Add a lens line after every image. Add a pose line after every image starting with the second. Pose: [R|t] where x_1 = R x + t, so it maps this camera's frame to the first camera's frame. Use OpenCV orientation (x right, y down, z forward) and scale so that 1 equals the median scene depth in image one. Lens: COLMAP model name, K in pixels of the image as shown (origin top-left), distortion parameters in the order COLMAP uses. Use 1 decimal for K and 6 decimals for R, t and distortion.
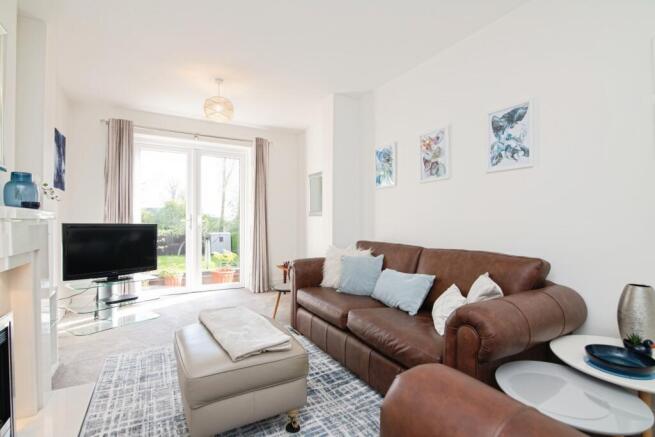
lens RADIAL K [[306.1, 0, 323.2], [0, 306.1, 220.2], [0, 0, 1]] dist [-0.021520, 0.000662]
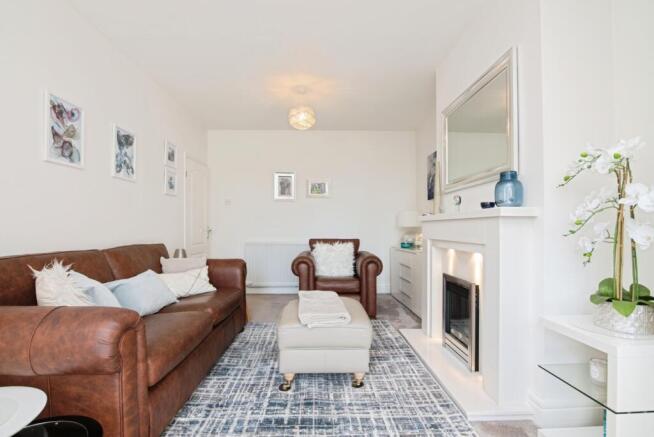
lens RADIAL K [[305.7, 0, 326.3], [0, 305.7, 217.5], [0, 0, 1]] dist [-0.021520, 0.000662]
pose [[-0.876699, 0.017257, 0.480731, -0.585605], [-0.003436, 0.999106, -0.042131, 0.033248], [-0.481028, -0.038588, -0.875856, 1.364712]]
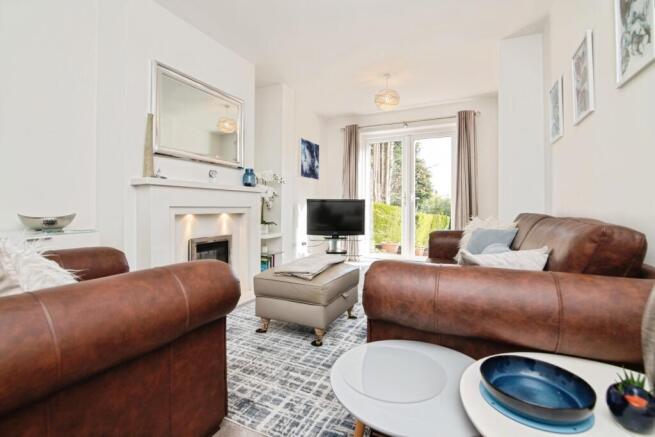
lens RADIAL K [[306.1, 0, 328.9], [0, 306.1, 203.0], [0, 0, 1]] dist [-0.021520, 0.000662]
pose [[0.560951, -0.014170, -0.827727, 0.601188], [0.004548, 0.999891, -0.014035, 0.060484], [0.827836, 0.004108, 0.560955, 0.180661]]
